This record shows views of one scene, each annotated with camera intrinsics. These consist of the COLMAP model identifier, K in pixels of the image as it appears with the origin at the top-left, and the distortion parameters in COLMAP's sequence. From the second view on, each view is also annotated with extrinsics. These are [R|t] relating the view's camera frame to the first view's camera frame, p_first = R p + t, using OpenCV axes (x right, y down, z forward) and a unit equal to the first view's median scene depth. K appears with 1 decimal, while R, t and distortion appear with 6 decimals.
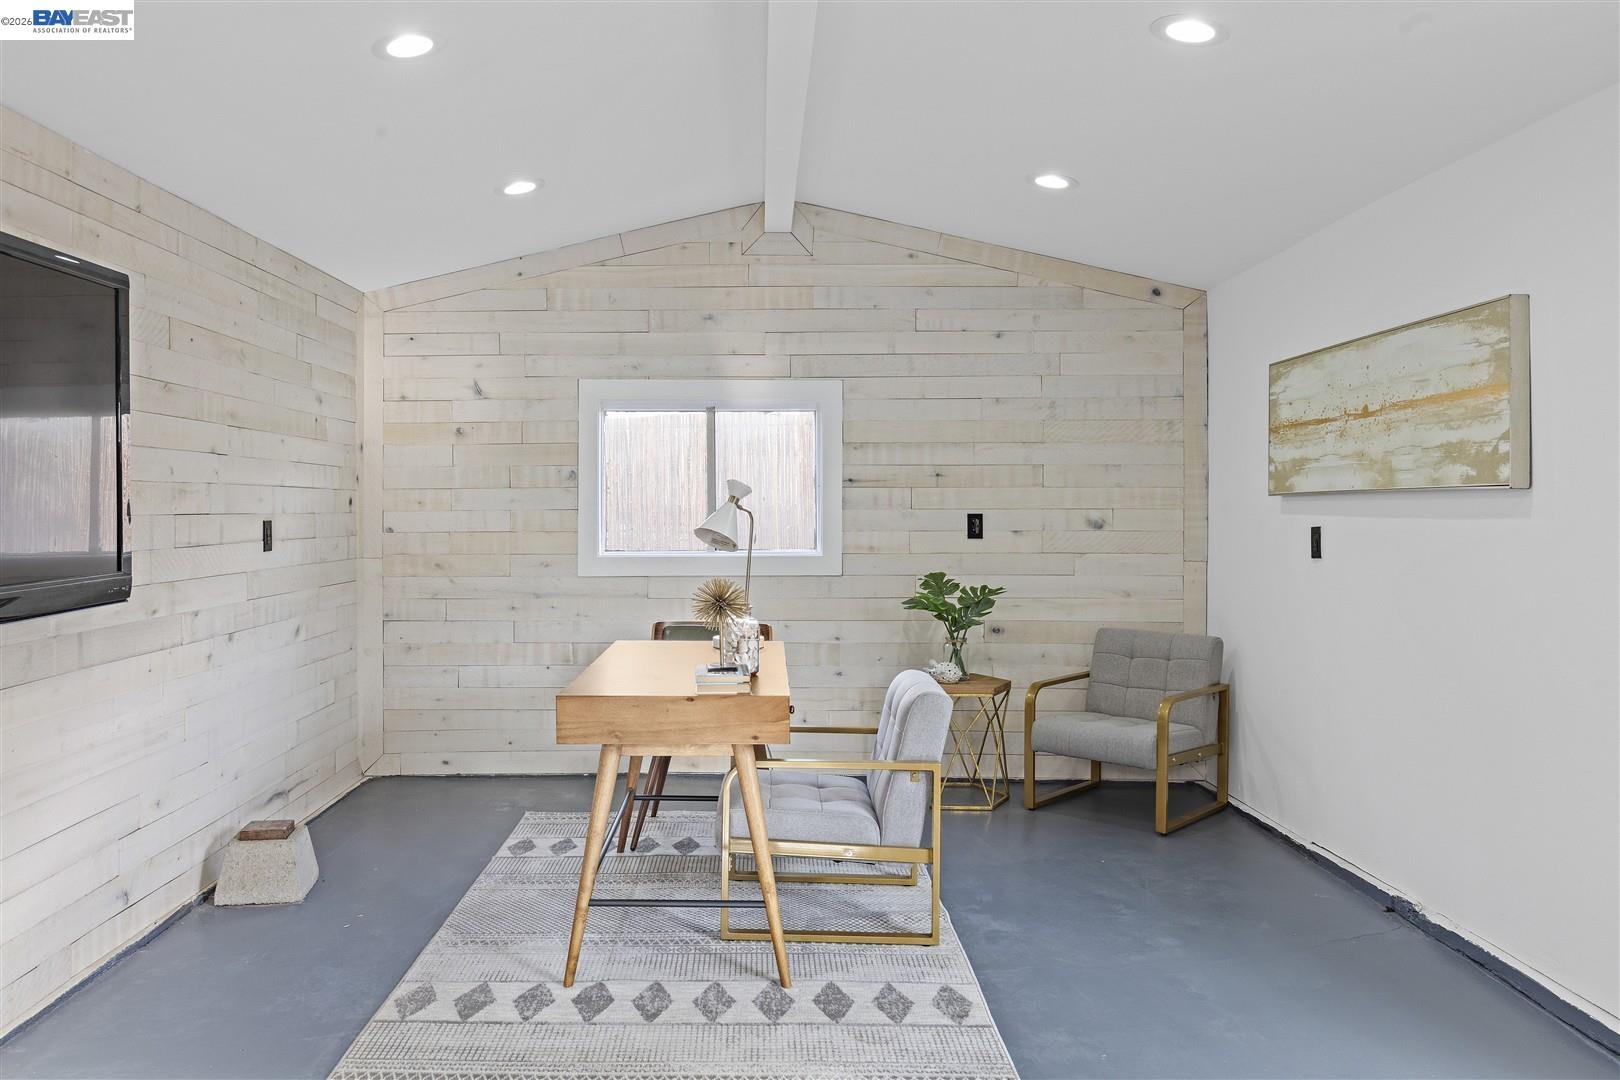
lens RADIAL K [[1215.4, 0, 804.1], [0, 1215.4, 510.2], [0, 0, 1]] dist [0.005327, -0.002792]
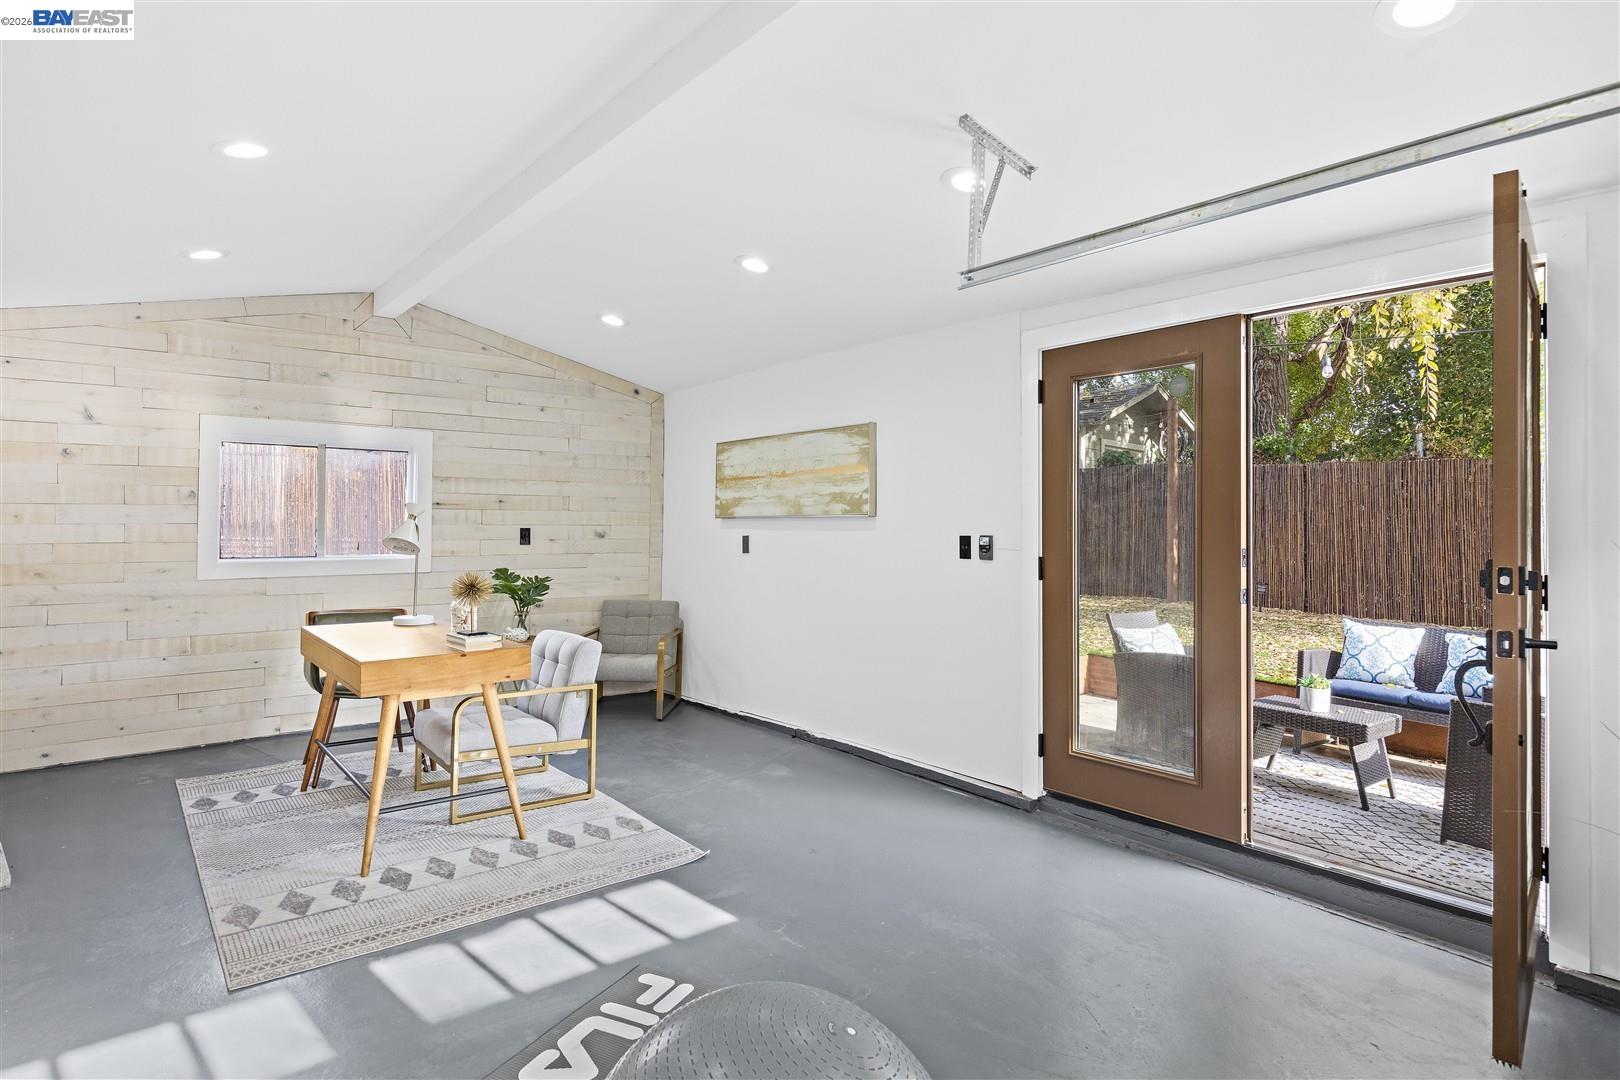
lens RADIAL K [[870.6, 0, 809.9], [0, 870.6, 534.9], [0, 0, 1]] dist [-0.001797, -0.000244]
pose [[0.757759, -0.002452, 0.652530, -0.301733], [-0.003866, 0.999959, 0.008247, 0.001363], [-0.652523, -0.008772, 0.757718, -0.035462]]
